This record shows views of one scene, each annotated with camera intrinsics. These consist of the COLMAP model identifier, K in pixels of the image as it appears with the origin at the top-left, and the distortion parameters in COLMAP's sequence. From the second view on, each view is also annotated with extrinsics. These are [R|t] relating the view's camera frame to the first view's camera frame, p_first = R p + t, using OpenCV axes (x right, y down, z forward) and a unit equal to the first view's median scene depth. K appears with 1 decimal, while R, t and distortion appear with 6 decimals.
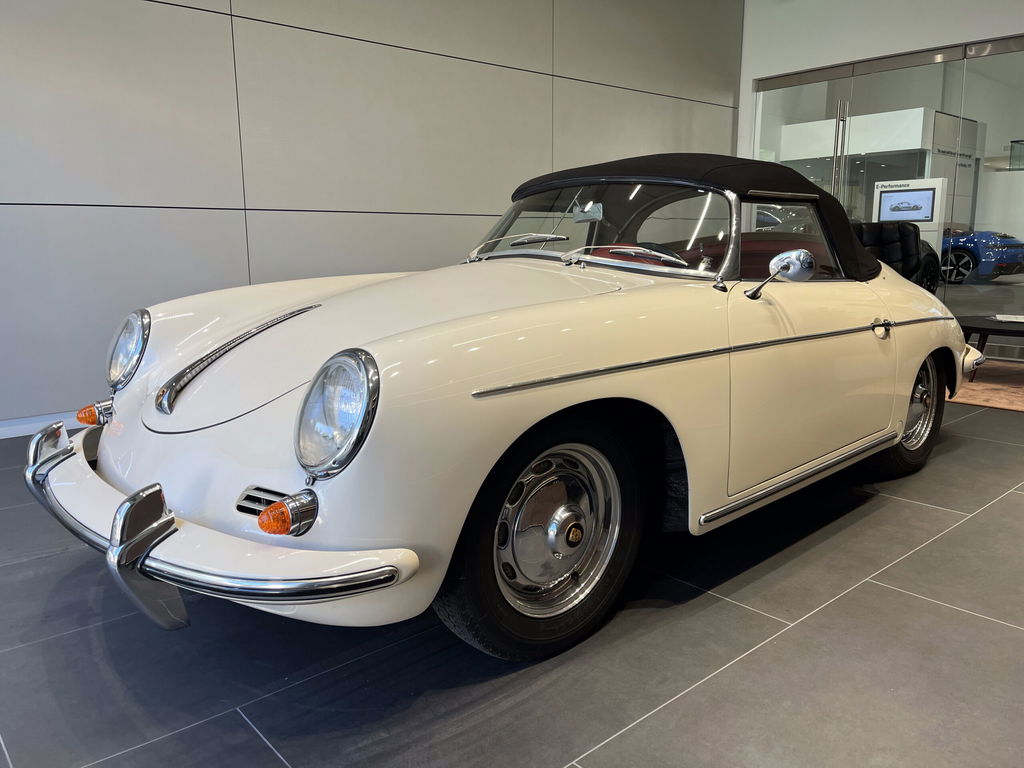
lens RADIAL K [[789.9, 0, 509.2], [0, 789.9, 378.3], [0, 0, 1]] dist [0.043288, -0.058327]
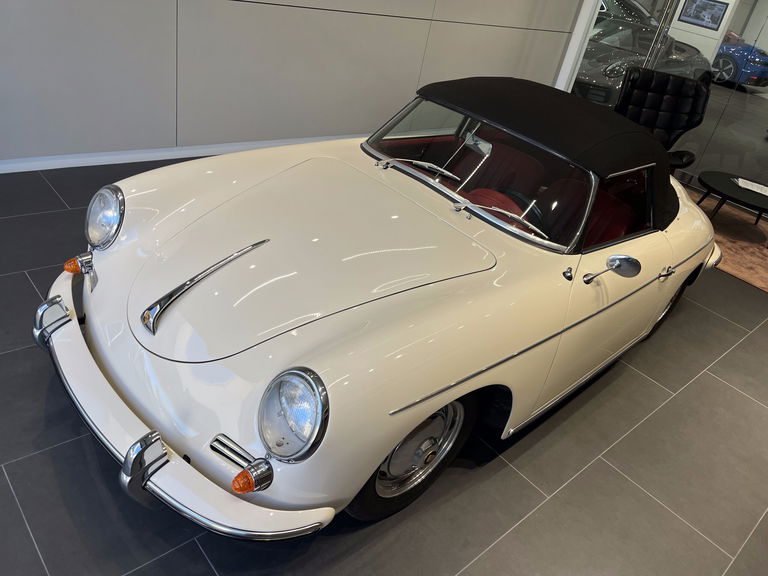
lens RADIAL K [[592.4, 0, 382.7], [0, 592.4, 282.9], [0, 0, 1]] dist [0.043288, -0.058327]
pose [[0.980210, 0.163663, 0.111363, -0.162819], [-0.192652, 0.918053, 0.346502, -0.420099], [-0.045528, -0.361099, 0.931416, 0.075544]]
